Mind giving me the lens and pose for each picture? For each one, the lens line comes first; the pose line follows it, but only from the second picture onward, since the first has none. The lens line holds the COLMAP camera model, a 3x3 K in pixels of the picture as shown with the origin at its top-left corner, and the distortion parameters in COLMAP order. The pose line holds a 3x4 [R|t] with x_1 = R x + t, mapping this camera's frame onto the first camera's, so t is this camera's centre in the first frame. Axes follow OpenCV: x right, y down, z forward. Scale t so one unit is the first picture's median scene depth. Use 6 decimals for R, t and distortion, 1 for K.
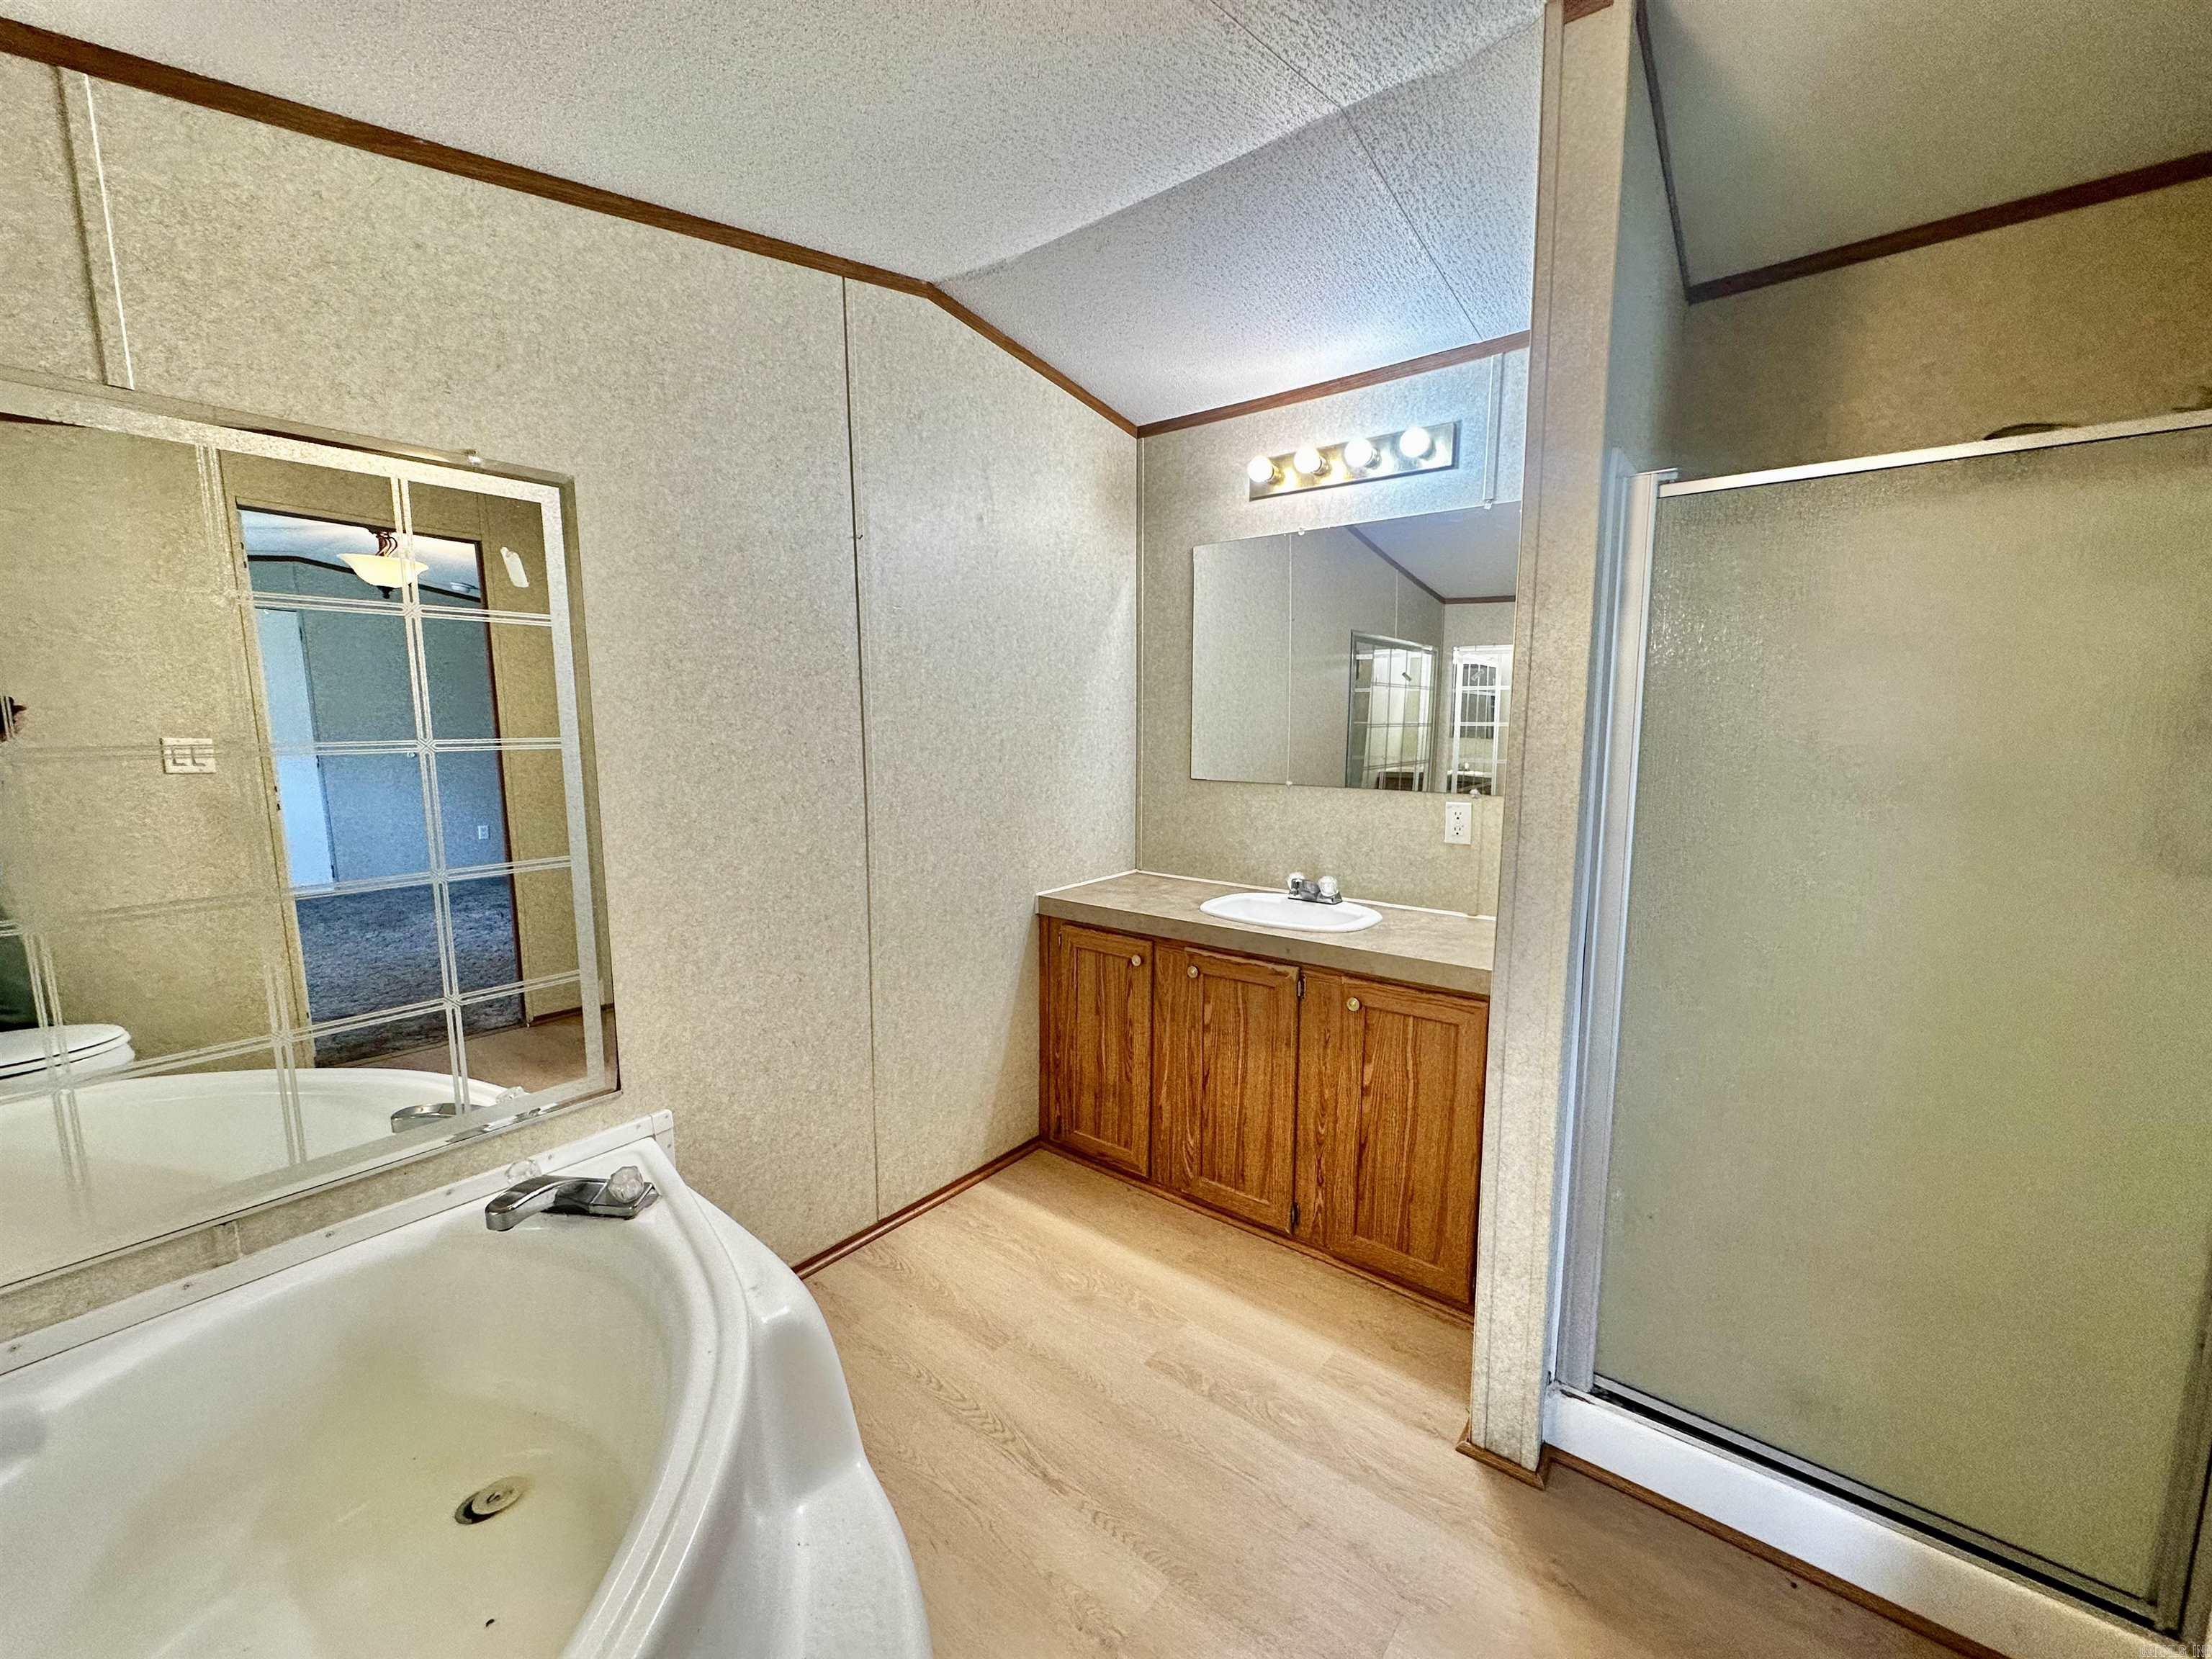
lens RADIAL K [[889.4, 0, 1103.9], [0, 889.4, 834.2], [0, 0, 1]] dist [0.001084, 0.000066]
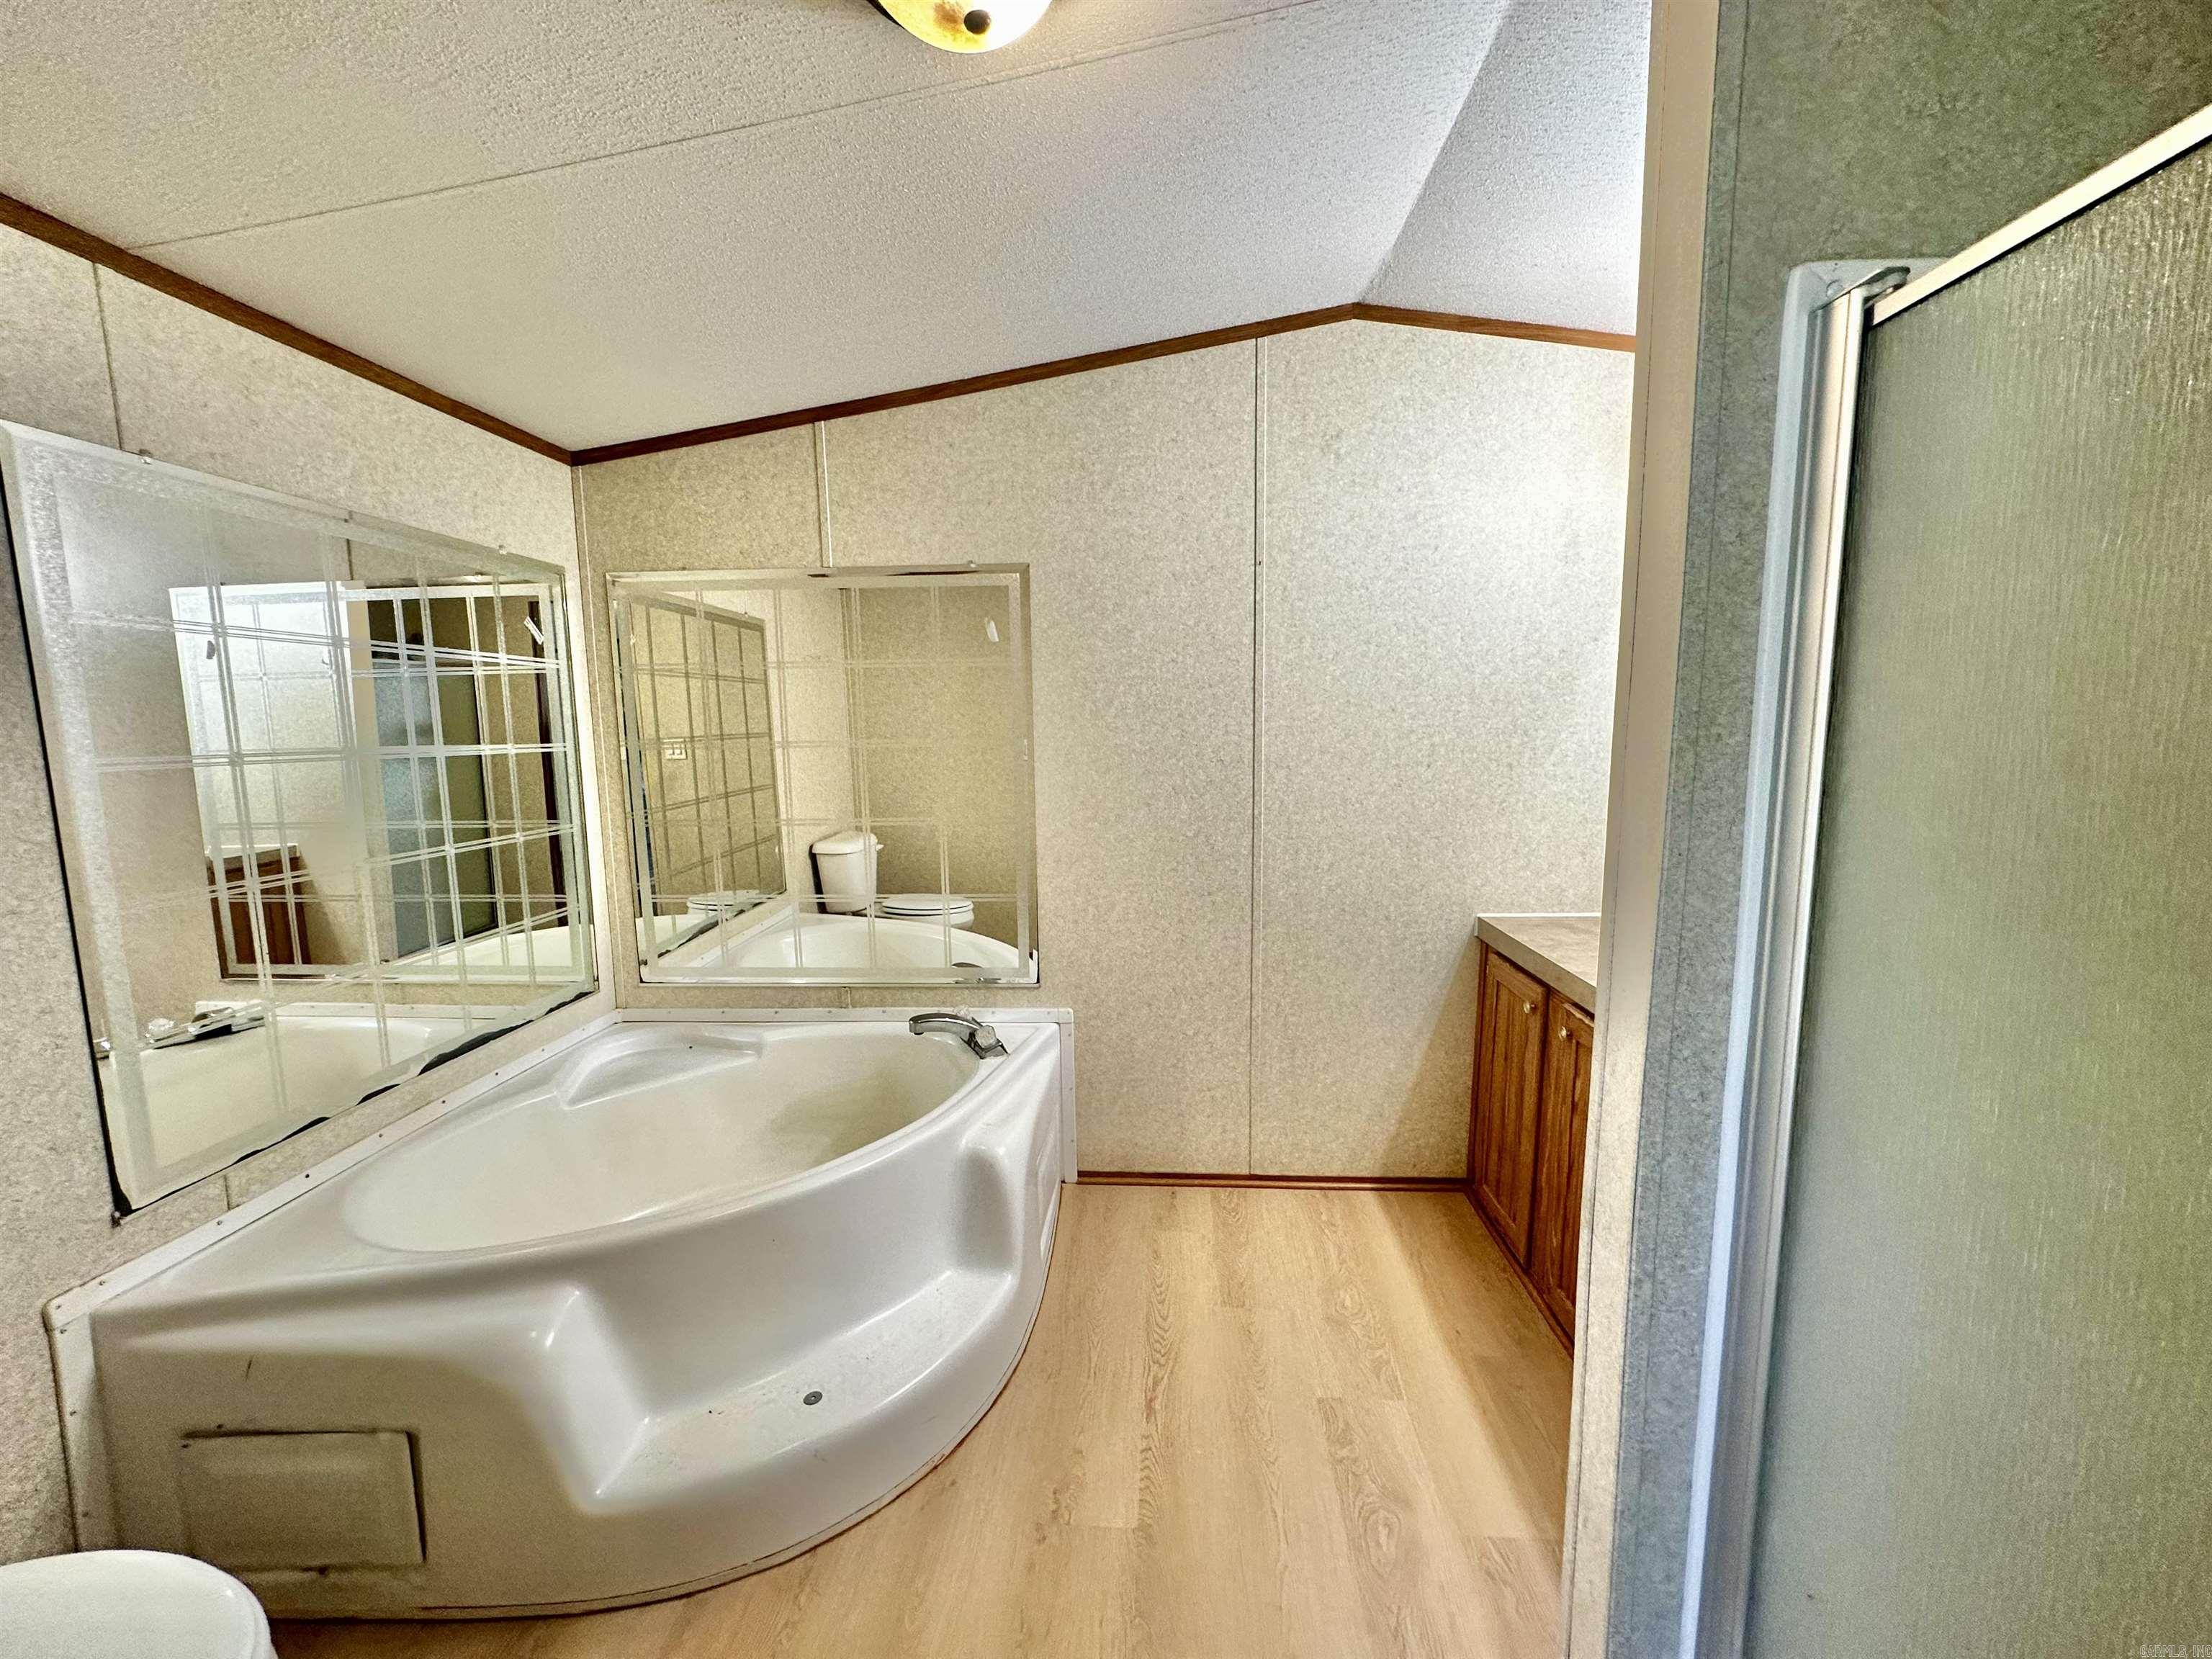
lens RADIAL K [[889.0, 0, 1103.8], [0, 889.0, 832.9], [0, 0, 1]] dist [0.000014, -0.000187]
pose [[0.576339, 0.095831, -0.811572, 0.541617], [-0.097201, 0.994089, 0.048355, -0.028153], [0.811409, 0.051017, 0.582247, 0.193271]]
